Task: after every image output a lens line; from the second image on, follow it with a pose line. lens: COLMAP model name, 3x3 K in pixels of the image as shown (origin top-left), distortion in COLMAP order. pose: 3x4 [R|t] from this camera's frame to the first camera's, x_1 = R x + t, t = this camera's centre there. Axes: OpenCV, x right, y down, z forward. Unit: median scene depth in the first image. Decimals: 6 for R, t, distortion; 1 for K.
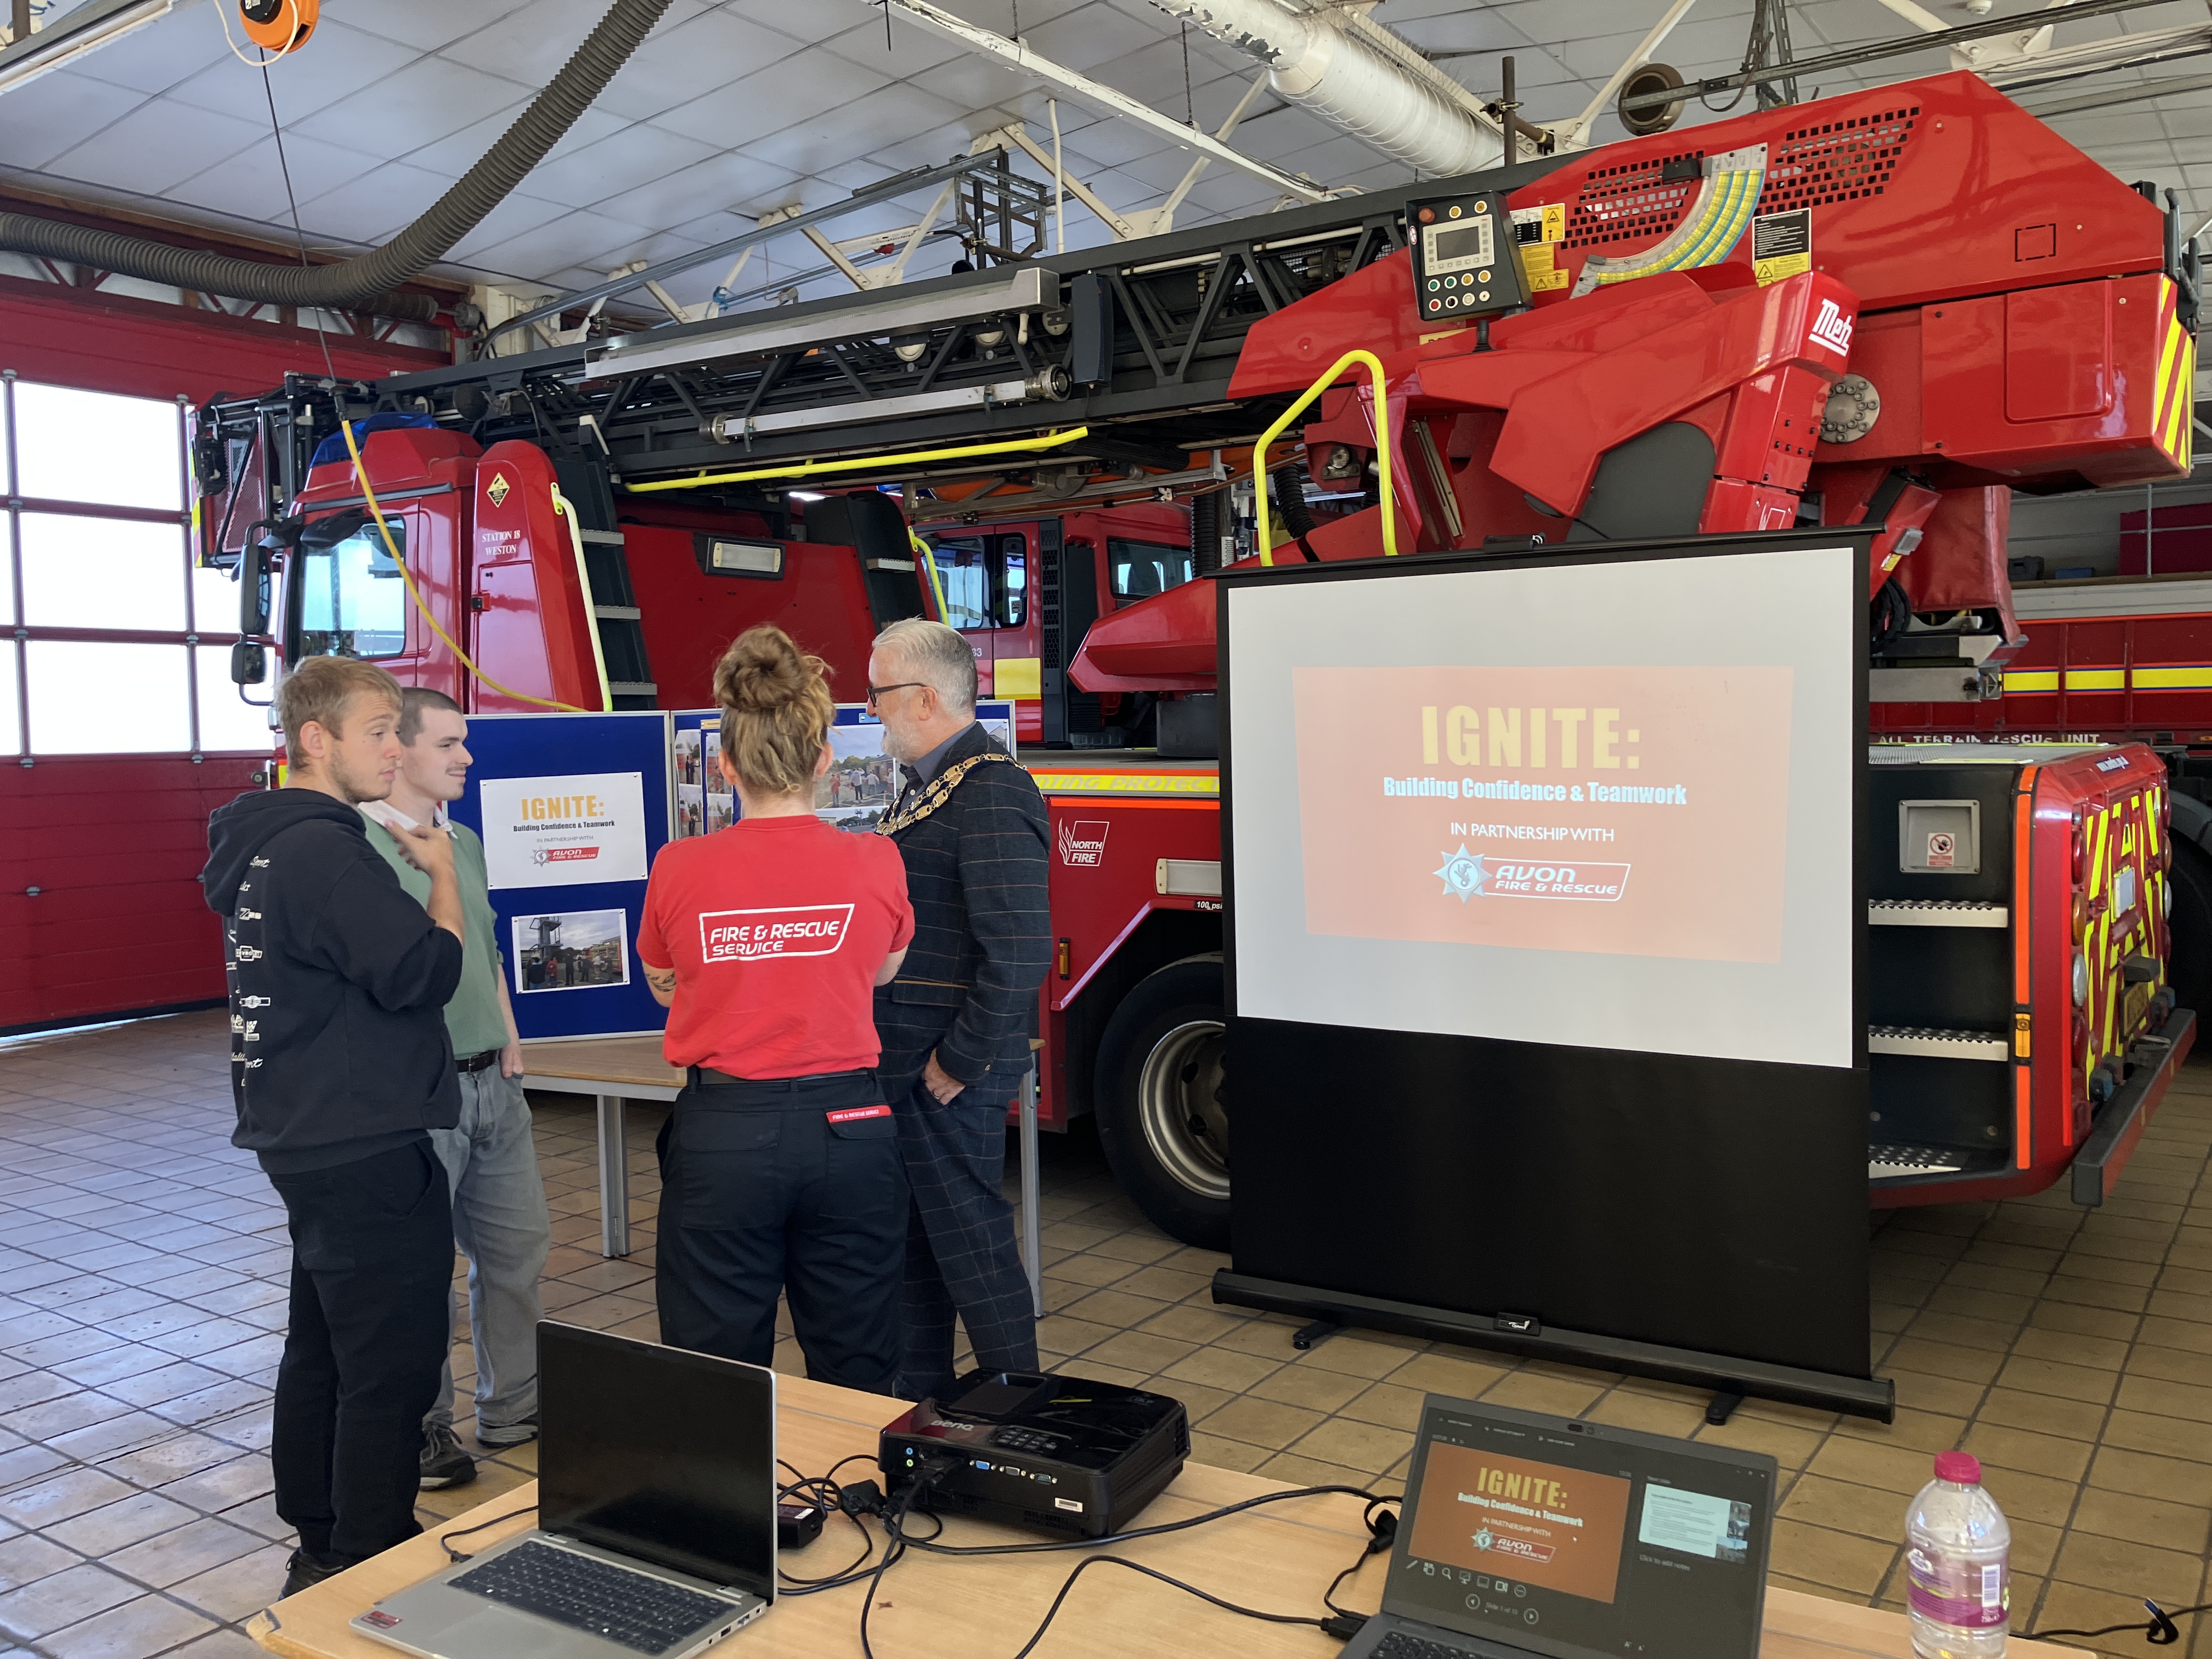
lens RADIAL K [[1843.2, 0, 1103.1], [0, 1843.2, 815.1], [0, 0, 1]] dist [0.028719, -0.033892]
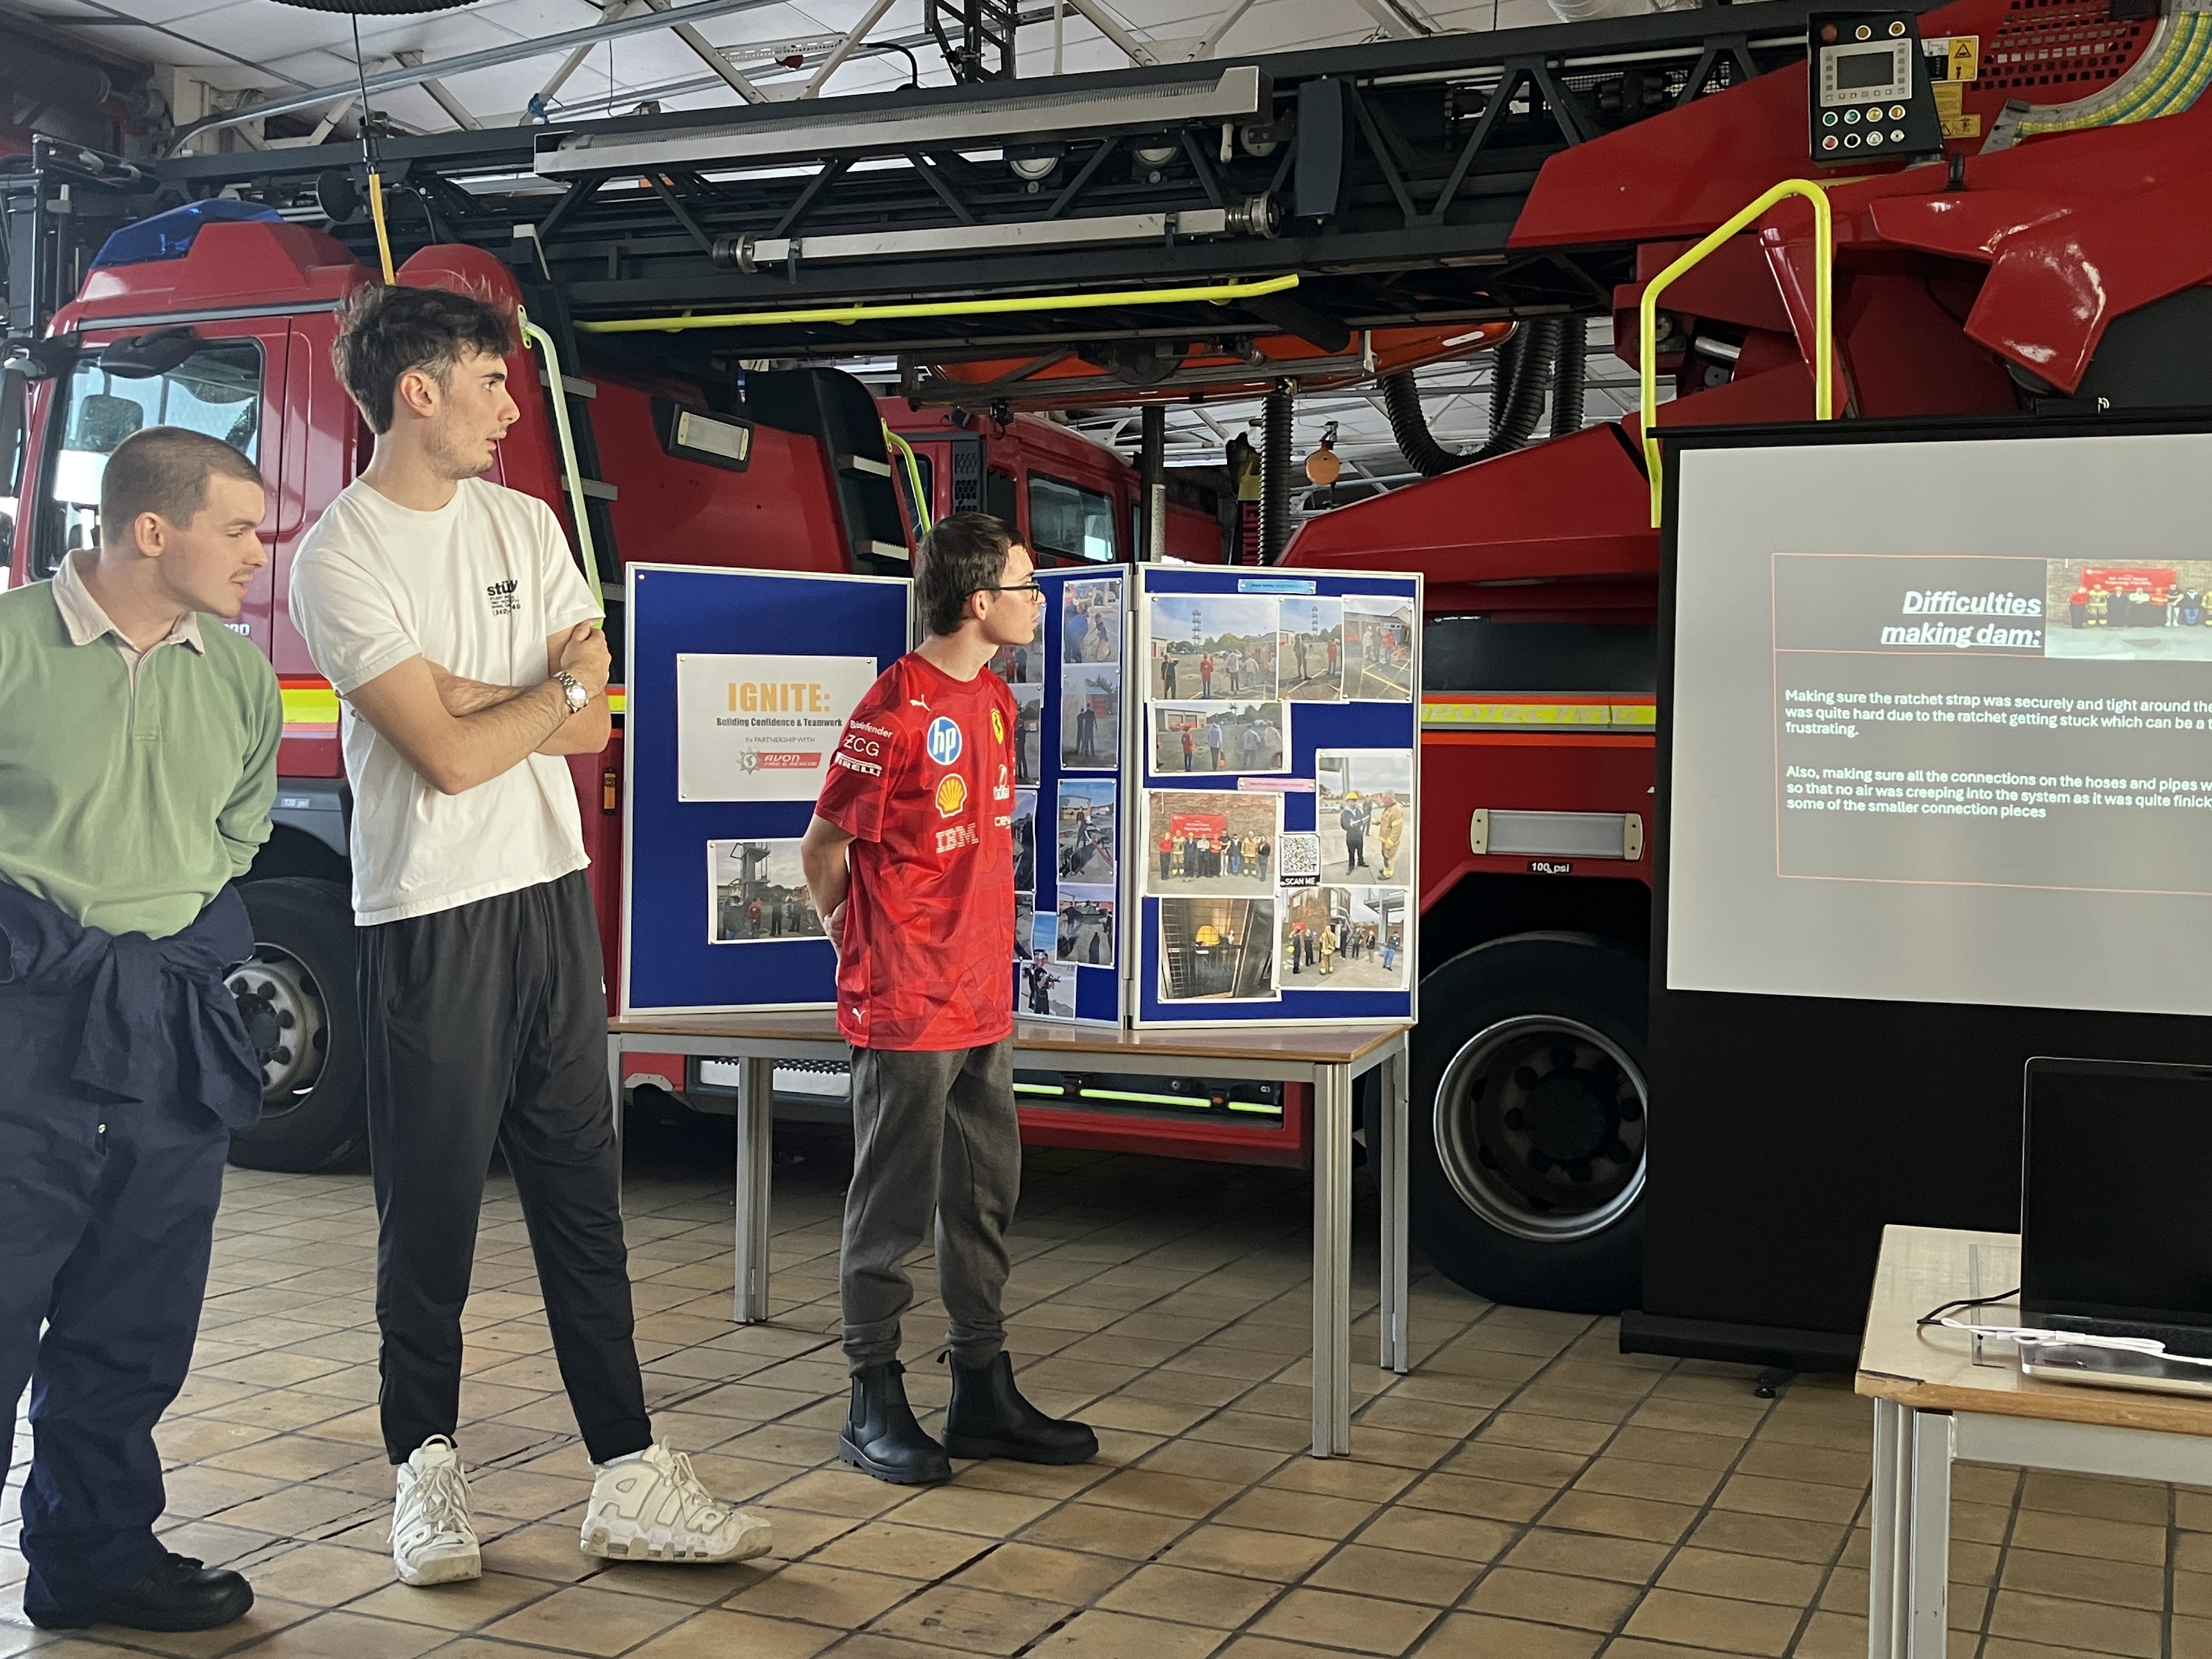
lens RADIAL K [[2471.9, 0, 1112.3], [0, 2471.9, 840.4], [0, 0, 1]] dist [0.012939, 0.000000]
pose [[0.979608, 0.035544, 0.197751, -0.337750], [-0.028673, 0.998885, -0.037507, 0.082820], [-0.198863, 0.031072, 0.979535, -0.001675]]
